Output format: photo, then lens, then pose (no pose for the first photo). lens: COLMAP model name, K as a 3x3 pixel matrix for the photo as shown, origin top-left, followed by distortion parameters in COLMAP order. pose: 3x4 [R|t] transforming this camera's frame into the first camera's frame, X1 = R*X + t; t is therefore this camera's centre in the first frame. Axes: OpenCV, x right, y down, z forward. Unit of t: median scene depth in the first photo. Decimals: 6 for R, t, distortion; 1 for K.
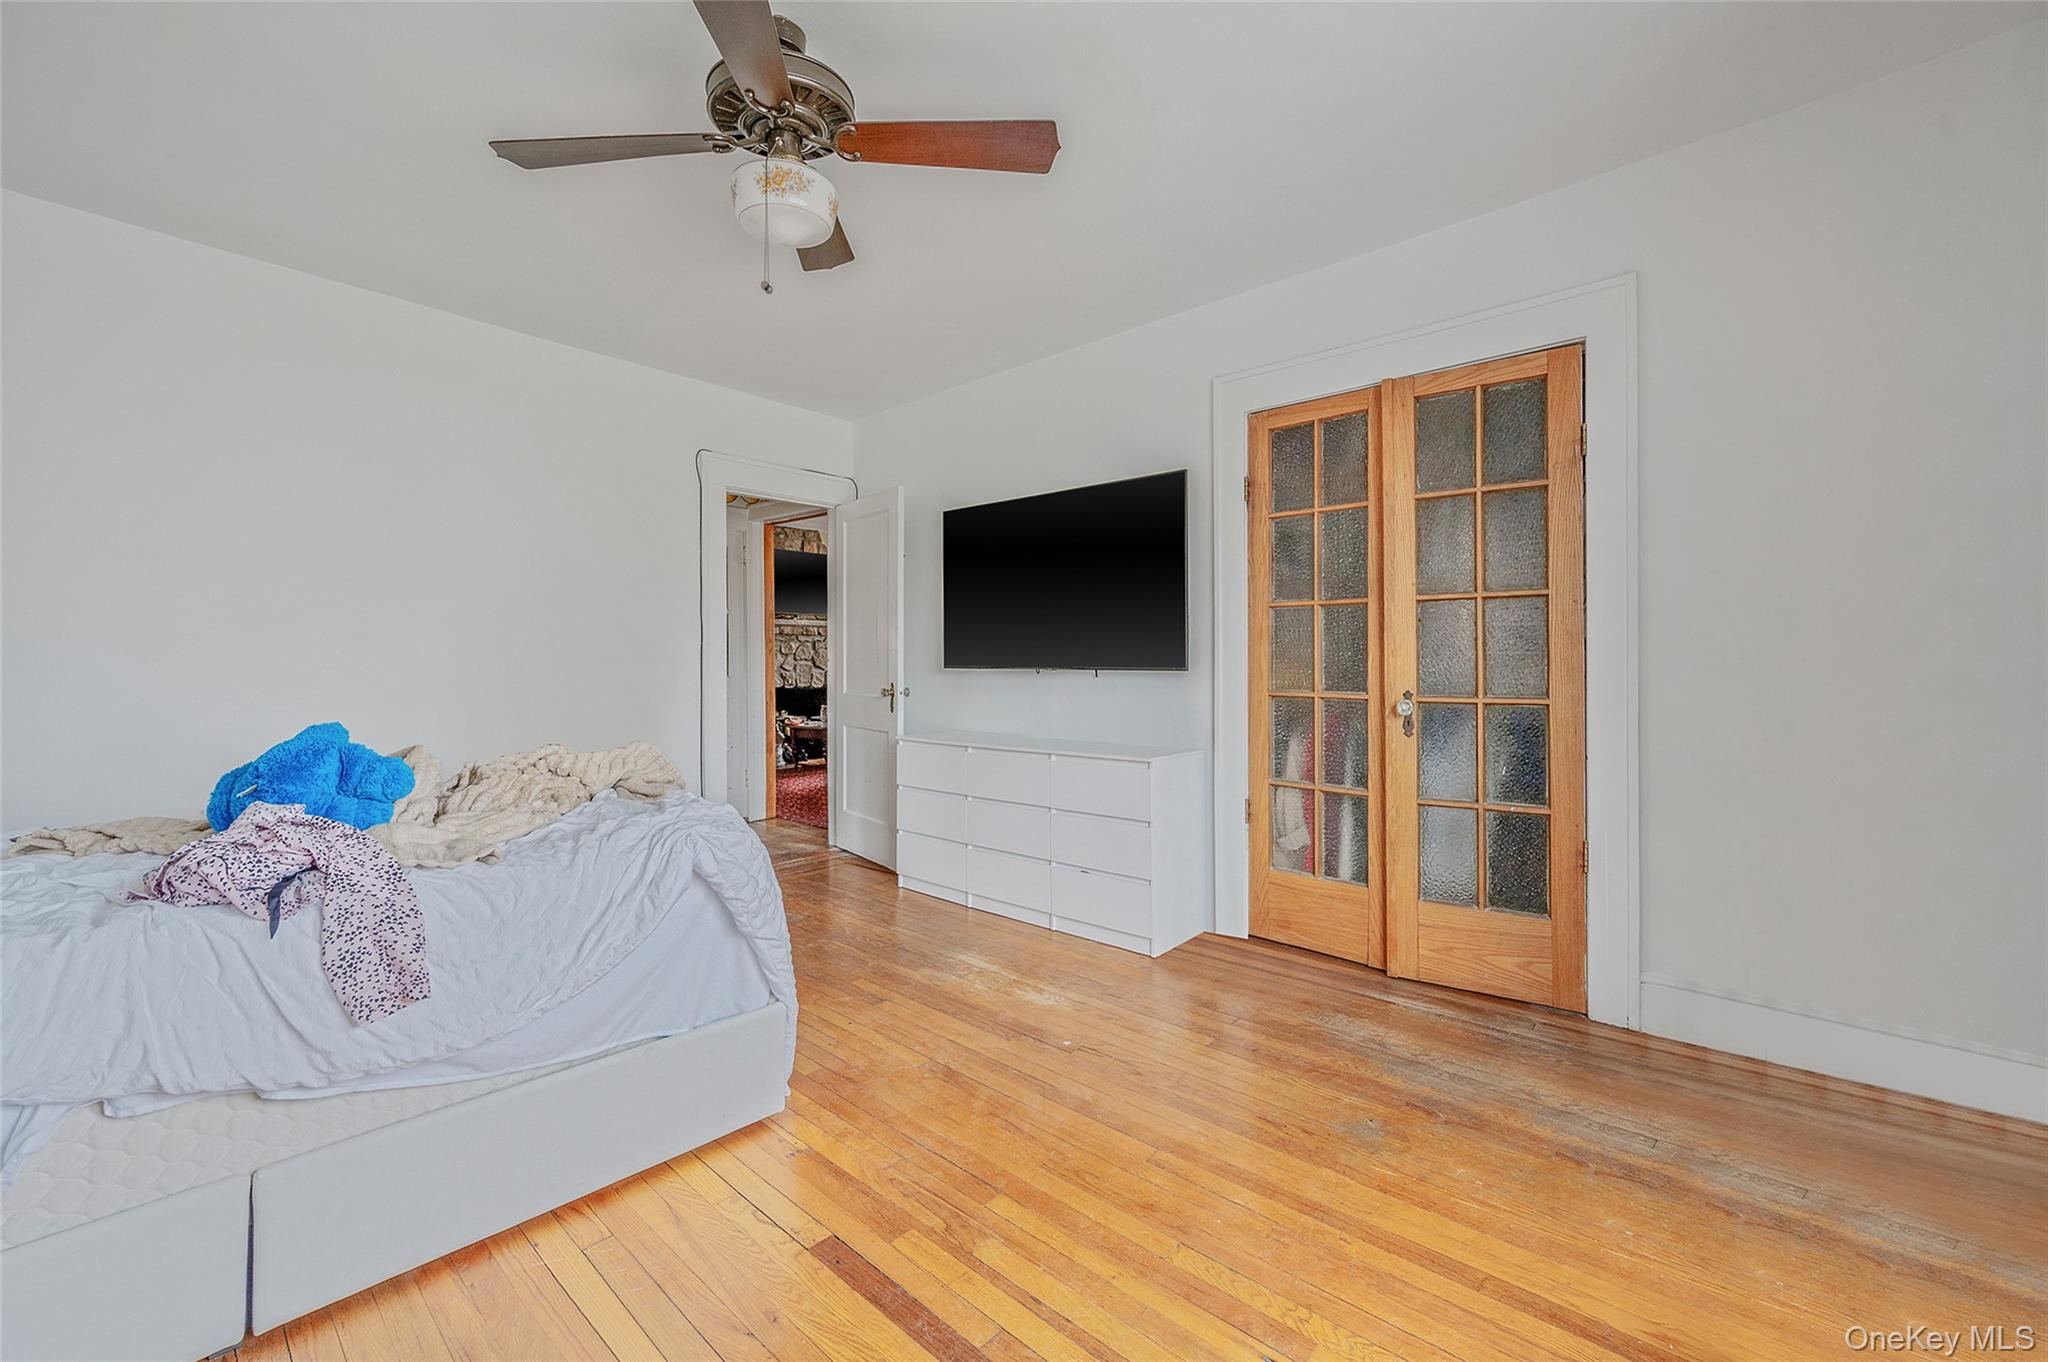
lens RADIAL K [[819.9, 0, 1022.6], [0, 819.9, 669.8], [0, 0, 1]] dist [-0.002156, -0.000331]
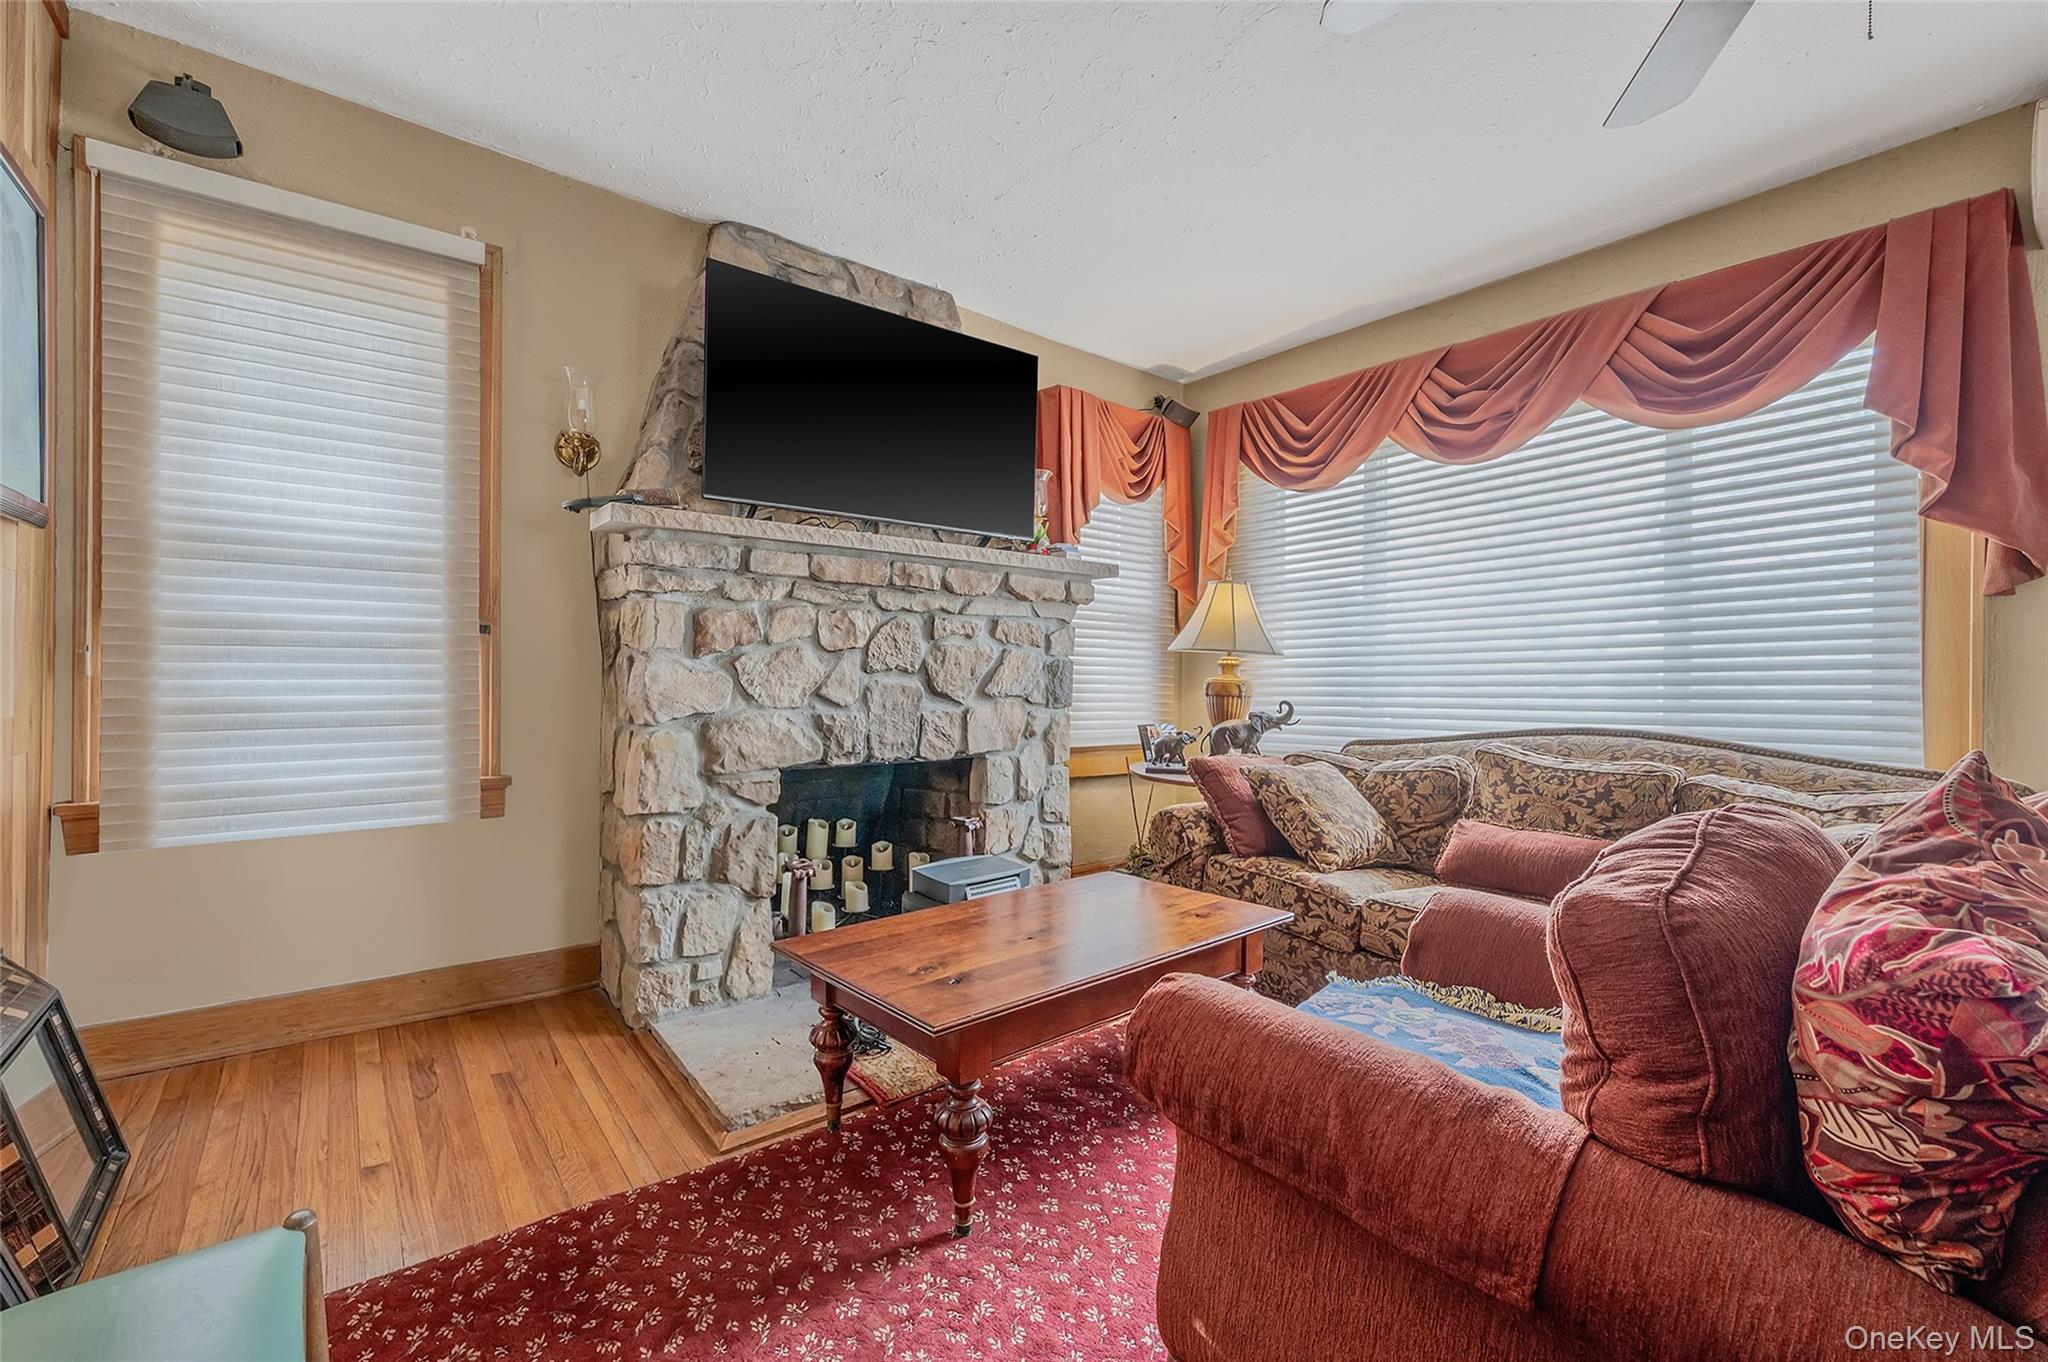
lens RADIAL K [[867.8, 0, 1012.8], [0, 867.8, 687.4], [0, 0, 1]] dist [-0.003273, -0.000145]
pose [[0.982285, 0.008385, -0.187208, -0.163861], [-0.010407, 0.999898, -0.009820, -0.003287], [0.187106, 0.011594, 0.982271, 0.692310]]
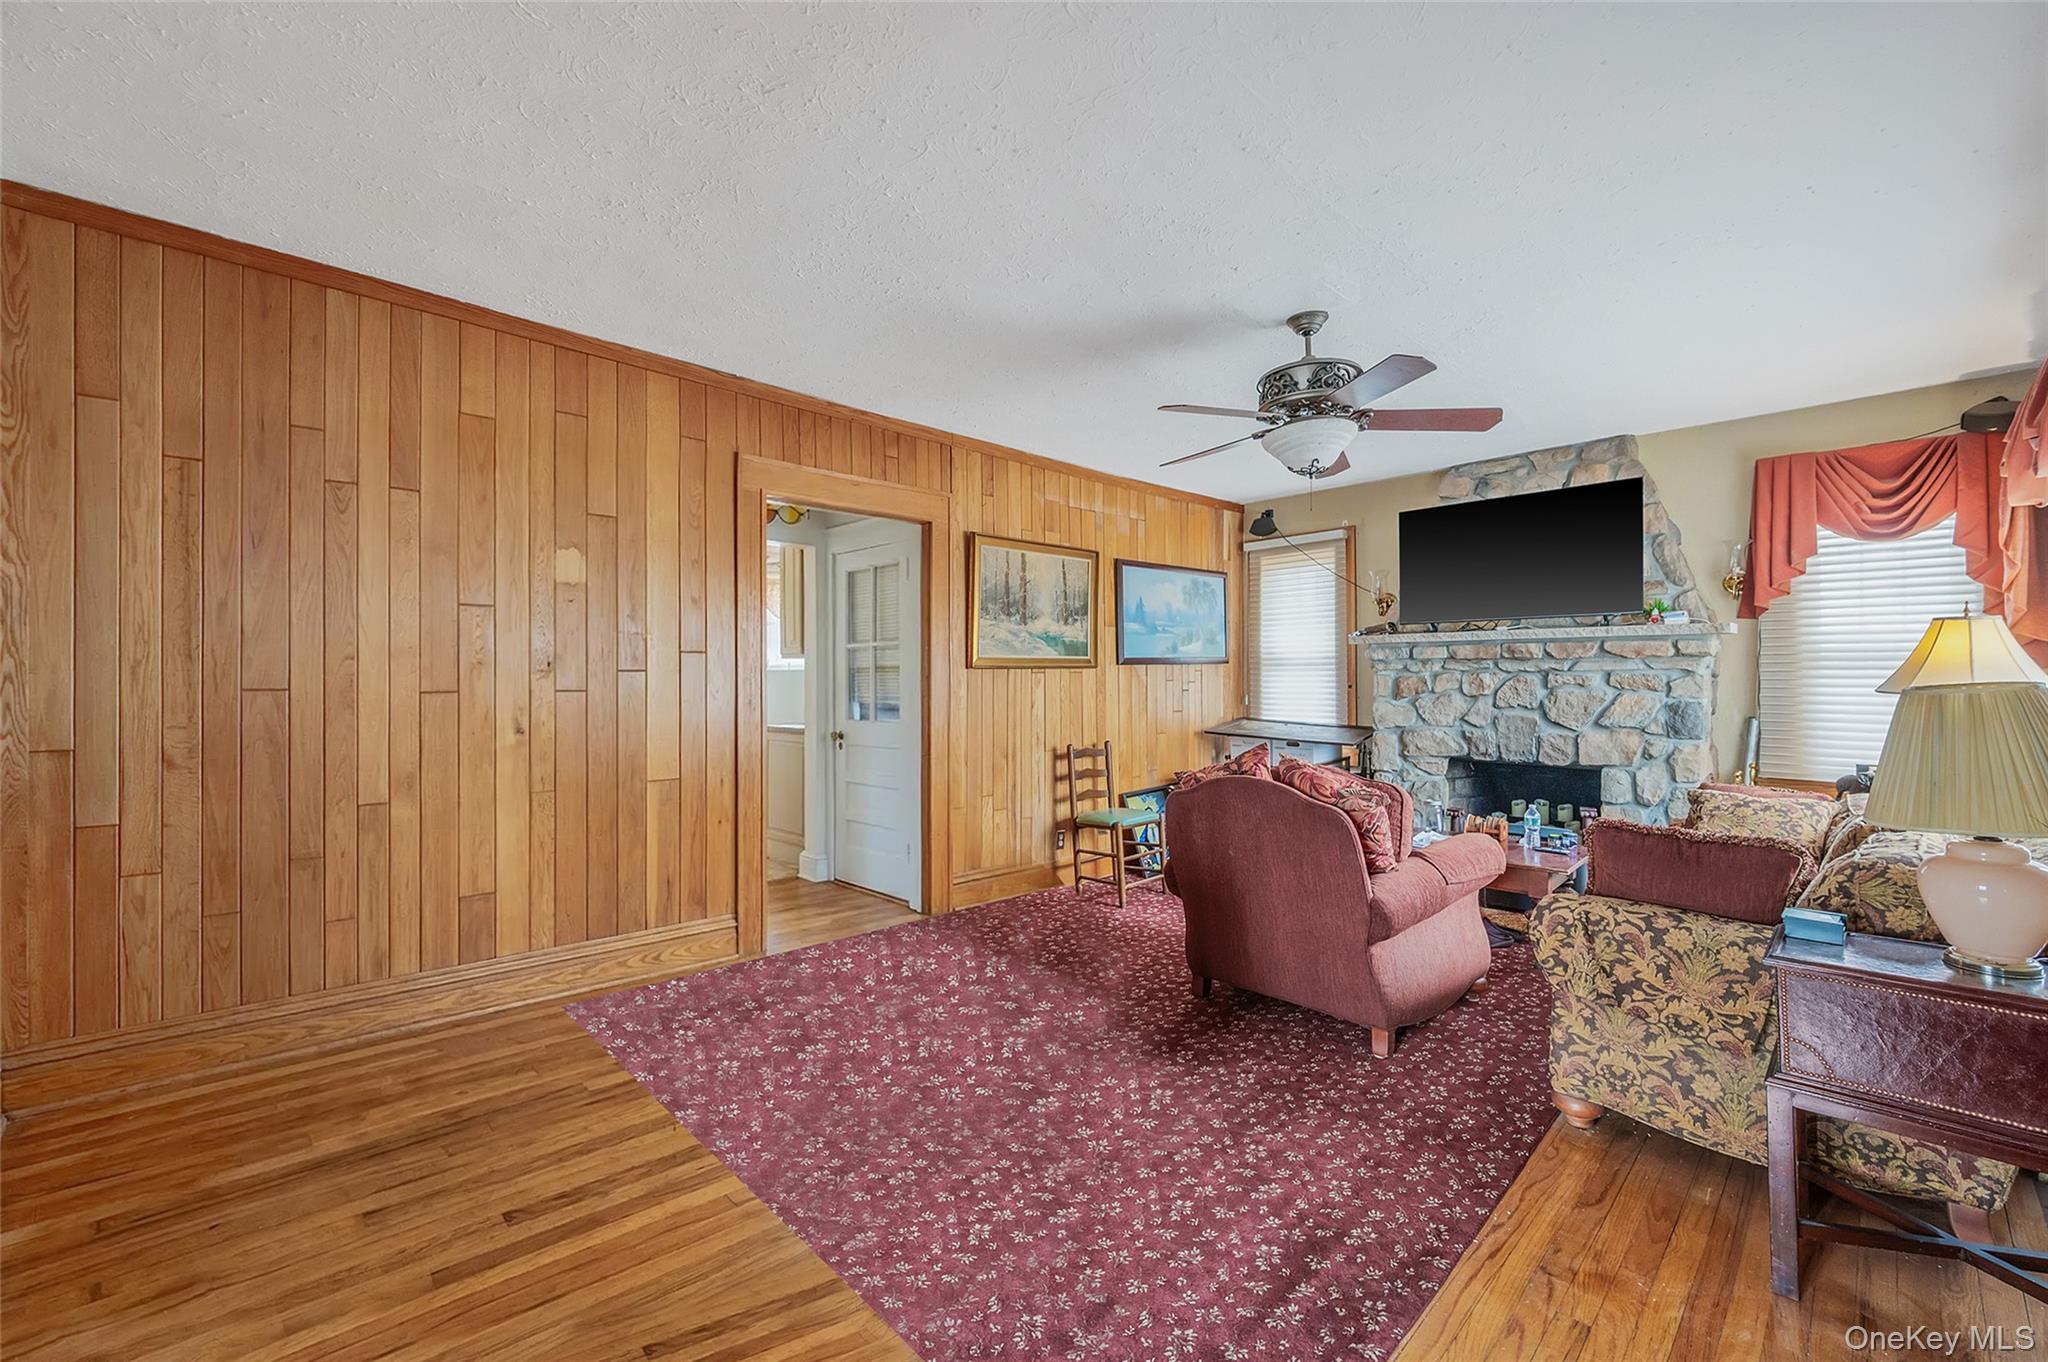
lens RADIAL K [[819.9, 0, 1012.1], [0, 819.9, 676.2], [0, 0, 1]] dist [-0.002156, -0.000331]
pose [[-0.134318, 0.006926, -0.990914, 0.278667], [-0.007776, 0.999937, 0.008044, -0.033388], [0.990908, 0.008785, -0.134255, 0.759356]]
